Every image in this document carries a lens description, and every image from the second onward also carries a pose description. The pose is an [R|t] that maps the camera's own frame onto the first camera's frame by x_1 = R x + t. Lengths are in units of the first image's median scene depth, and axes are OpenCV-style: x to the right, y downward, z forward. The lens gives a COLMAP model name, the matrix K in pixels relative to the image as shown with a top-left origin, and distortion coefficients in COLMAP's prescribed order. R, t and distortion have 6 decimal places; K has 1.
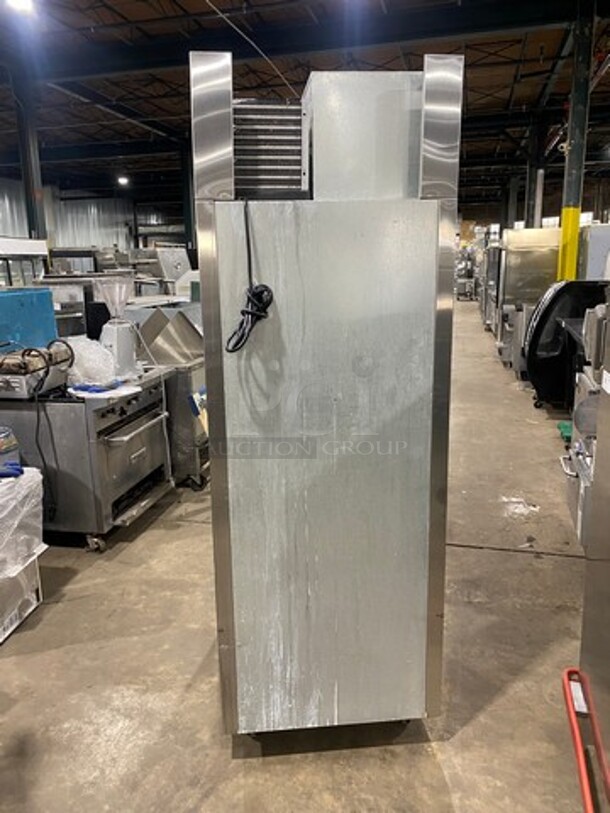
lens RADIAL K [[625.8, 0, 305.0], [0, 625.8, 406.5], [0, 0, 1]] dist [0.044930, -0.010348]
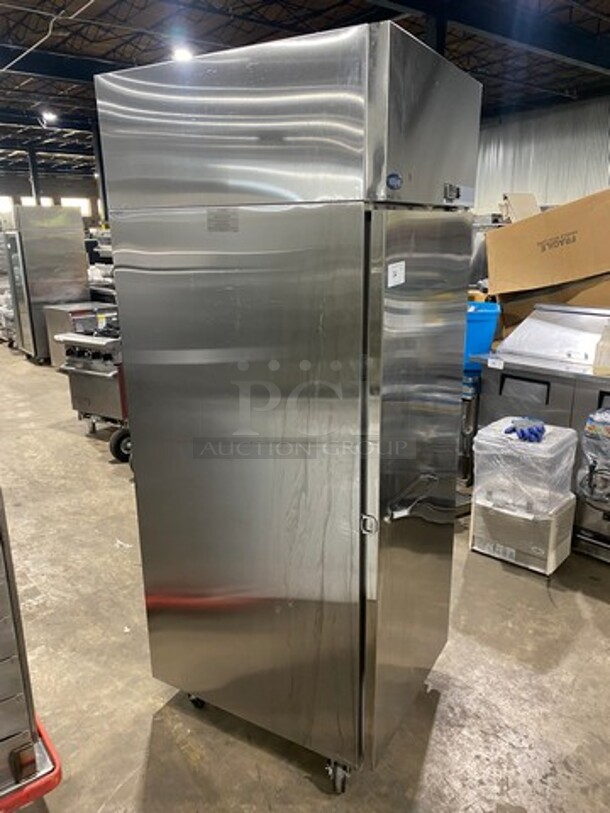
lens RADIAL K [[625.8, 0, 305.0], [0, 625.8, 406.5], [0, 0, 1]] dist [0.044930, -0.010348]
pose [[-0.601250, 0.235221, -0.763656, 0.427238], [-0.147099, 0.906776, 0.395120, -0.228896], [0.785405, 0.349898, -0.510598, 0.870827]]
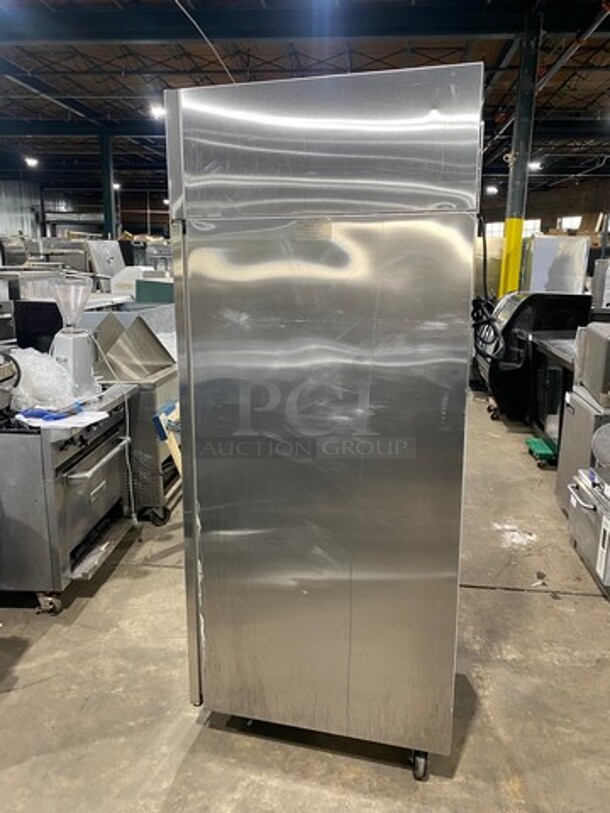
lens RADIAL K [[618.8, 0, 305.0], [0, 618.8, 406.5], [0, 0, 1]] dist [-0.002287, 0.041873]
pose [[0.987832, 0.002544, 0.155506, -0.116639], [-0.003977, 0.999952, 0.008903, -0.041207], [-0.155476, -0.009414, 0.987795, 0.139877]]
